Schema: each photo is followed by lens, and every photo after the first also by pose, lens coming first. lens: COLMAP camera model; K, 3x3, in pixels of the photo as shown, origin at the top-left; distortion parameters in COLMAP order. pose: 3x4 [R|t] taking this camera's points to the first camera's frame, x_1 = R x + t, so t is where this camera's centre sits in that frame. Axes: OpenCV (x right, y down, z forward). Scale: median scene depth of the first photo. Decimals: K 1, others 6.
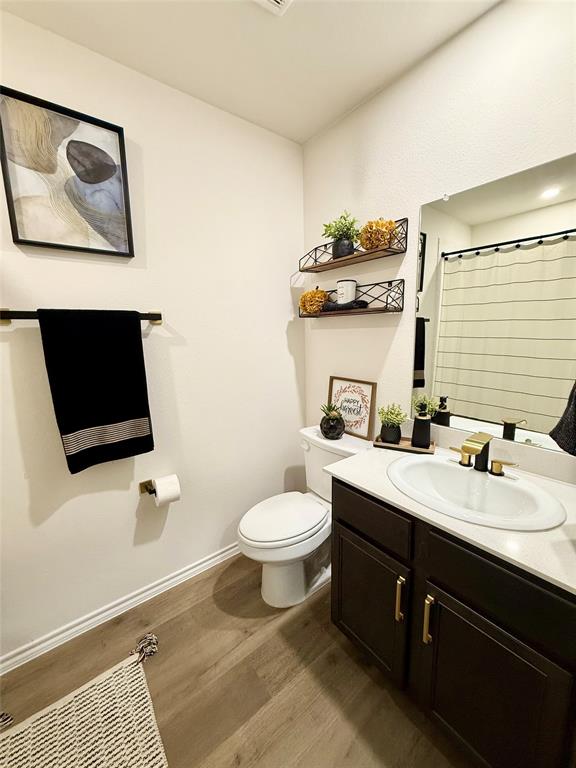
lens RADIAL K [[305.1, 0, 288.6], [0, 305.1, 382.3], [0, 0, 1]] dist [-0.002348, 0.000287]
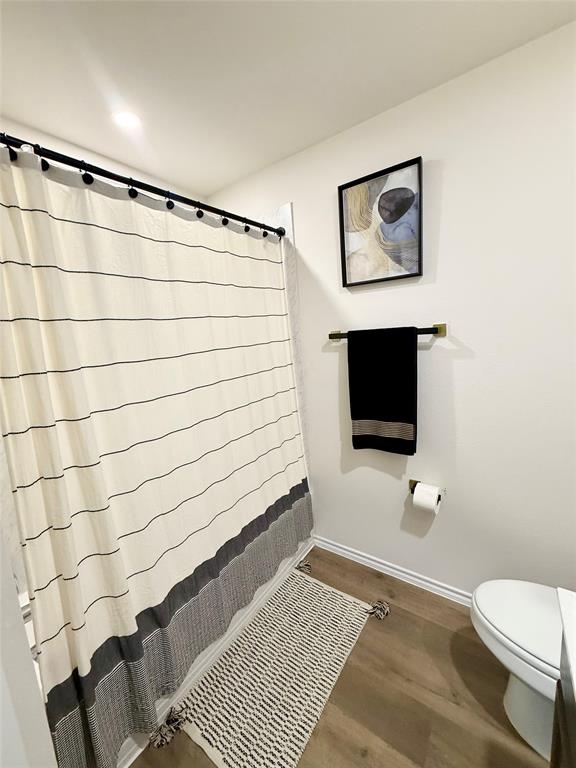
lens RADIAL K [[305.1, 0, 289.7], [0, 305.1, 384.2], [0, 0, 1]] dist [-0.002348, 0.000287]
pose [[0.284179, 0.159812, -0.945358, 0.444449], [-0.094775, 0.985864, 0.138169, -0.144541], [0.954075, 0.050332, 0.295308, 0.274777]]
